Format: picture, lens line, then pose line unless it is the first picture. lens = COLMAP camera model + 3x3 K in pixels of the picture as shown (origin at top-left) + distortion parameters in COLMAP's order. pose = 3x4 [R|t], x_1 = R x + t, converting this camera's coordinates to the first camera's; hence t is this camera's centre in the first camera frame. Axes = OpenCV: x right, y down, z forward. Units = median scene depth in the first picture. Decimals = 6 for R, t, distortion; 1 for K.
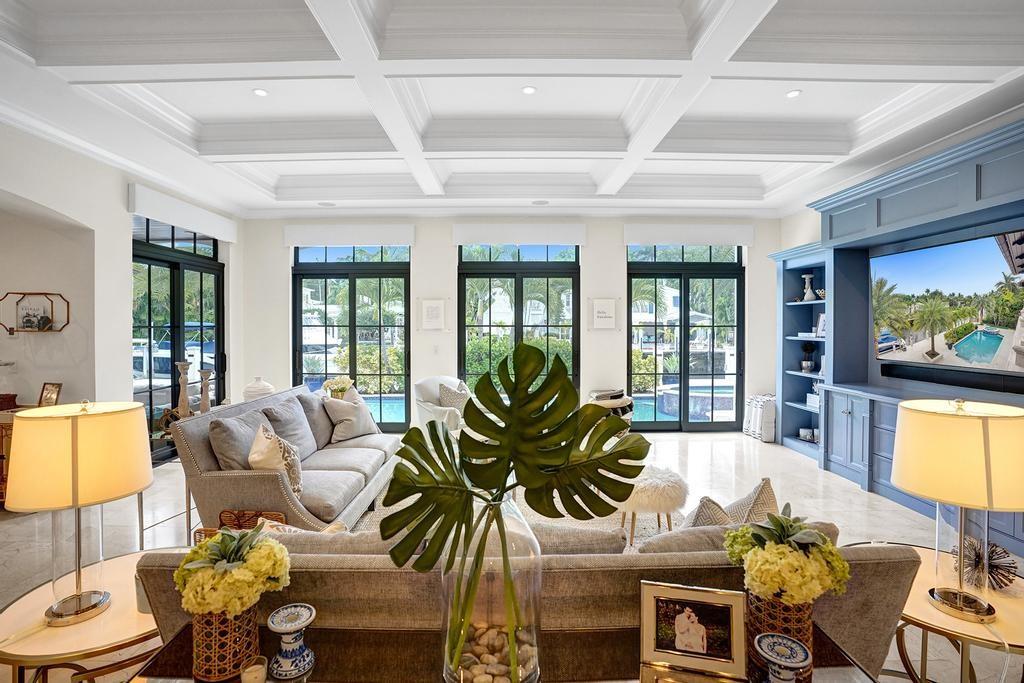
lens RADIAL K [[477.4, 0, 508.6], [0, 477.4, 335.1], [0, 0, 1]] dist [-0.065842, 0.023768]
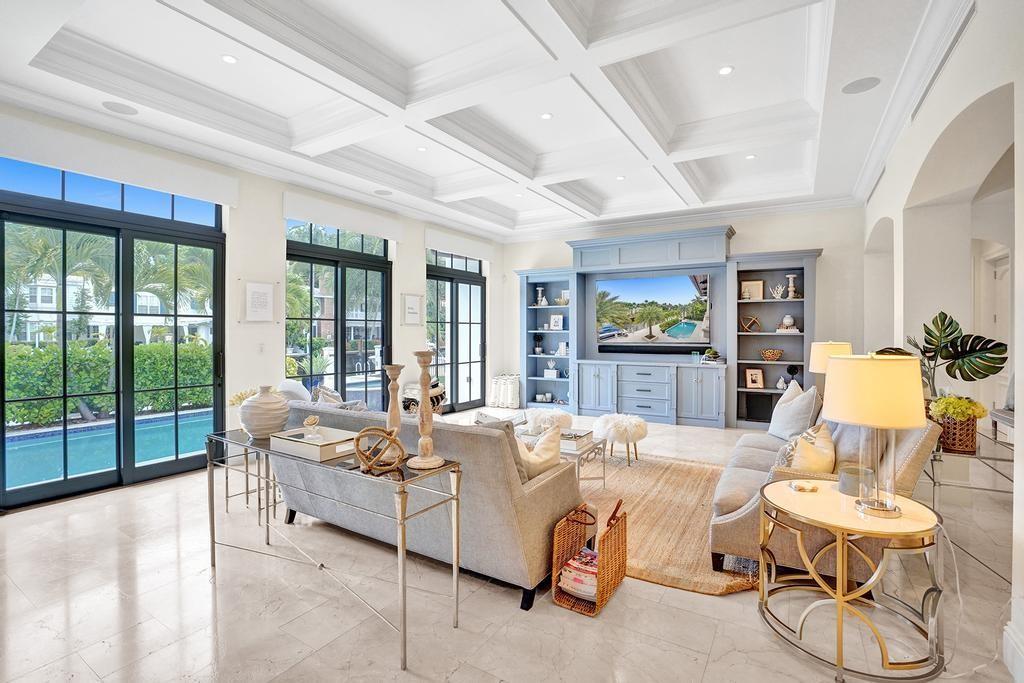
lens RADIAL K [[477.4, 0, 508.6], [0, 477.4, 335.1], [0, 0, 1]] dist [-0.065842, 0.023768]
pose [[0.540242, -0.006833, 0.841482, -0.636930], [0.017316, 0.999846, -0.002998, 0.021414], [-0.841332, 0.016191, 0.540277, 0.282569]]
